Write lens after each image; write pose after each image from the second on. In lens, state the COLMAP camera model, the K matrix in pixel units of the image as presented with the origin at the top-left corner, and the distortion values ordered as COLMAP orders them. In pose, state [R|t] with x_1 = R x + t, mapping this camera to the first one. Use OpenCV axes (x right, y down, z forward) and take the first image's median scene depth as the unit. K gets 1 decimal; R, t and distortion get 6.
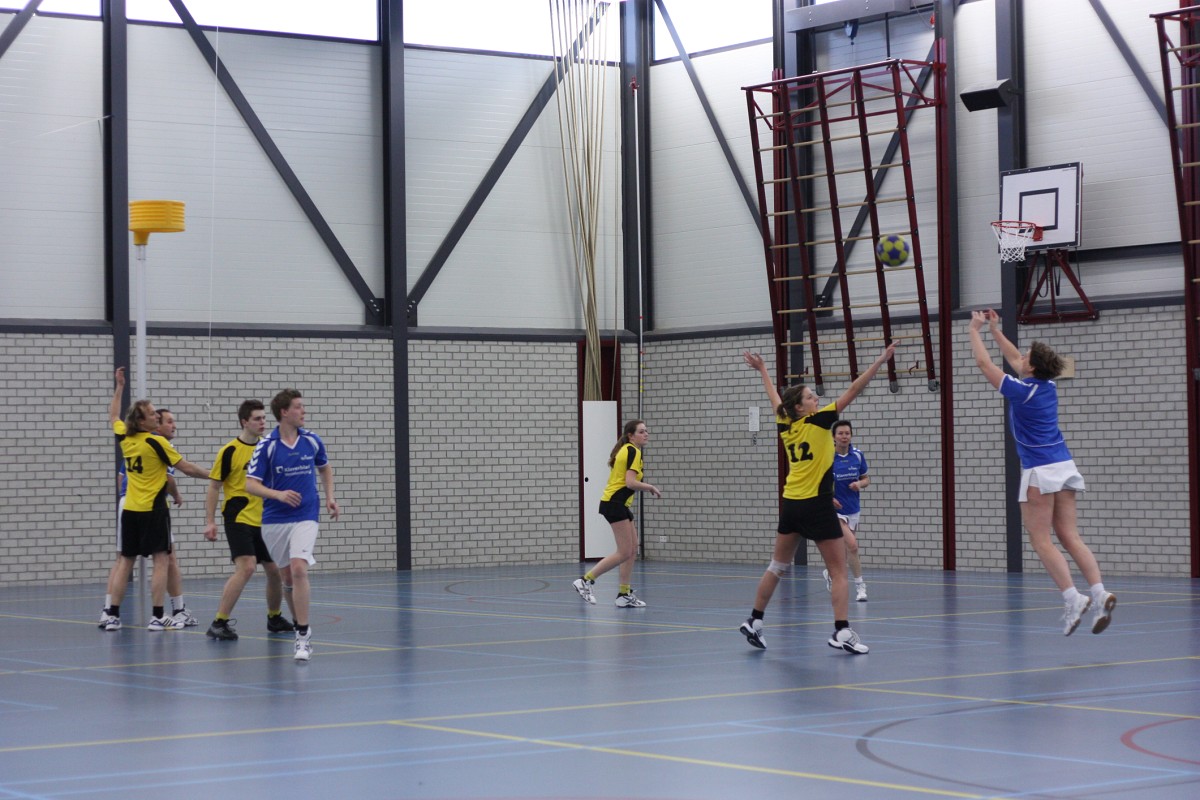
lens RADIAL K [[2894.2, 0, 606.1], [0, 2894.2, 400.6], [0, 0, 1]] dist [-0.068949, 0.000000]
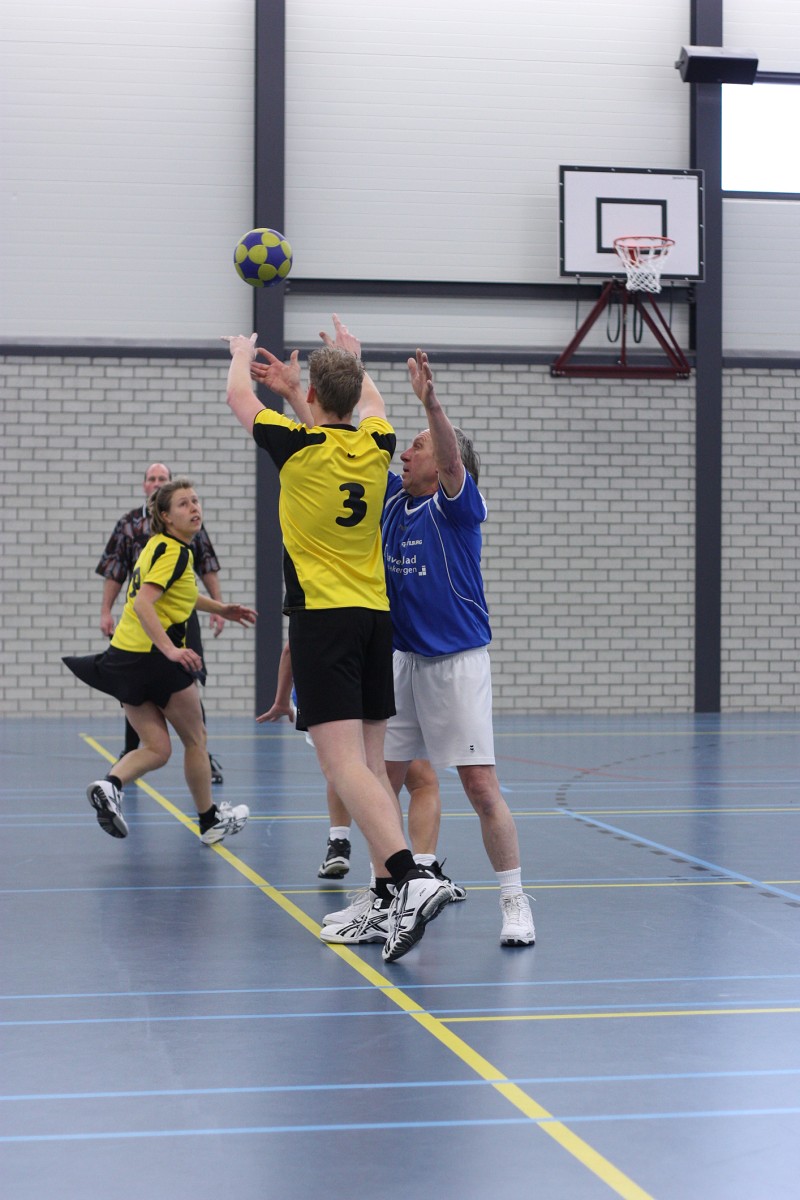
lens RADIAL K [[2894.2, 0, 401.8], [0, 2894.2, 605.0], [0, 0, 1]] dist [-0.068949, 0.000000]
pose [[0.427989, 0.000166, 0.903784, -0.548150], [-0.029194, 0.999481, 0.013642, 0.023190], [-0.903312, -0.032223, 0.427772, 0.733395]]
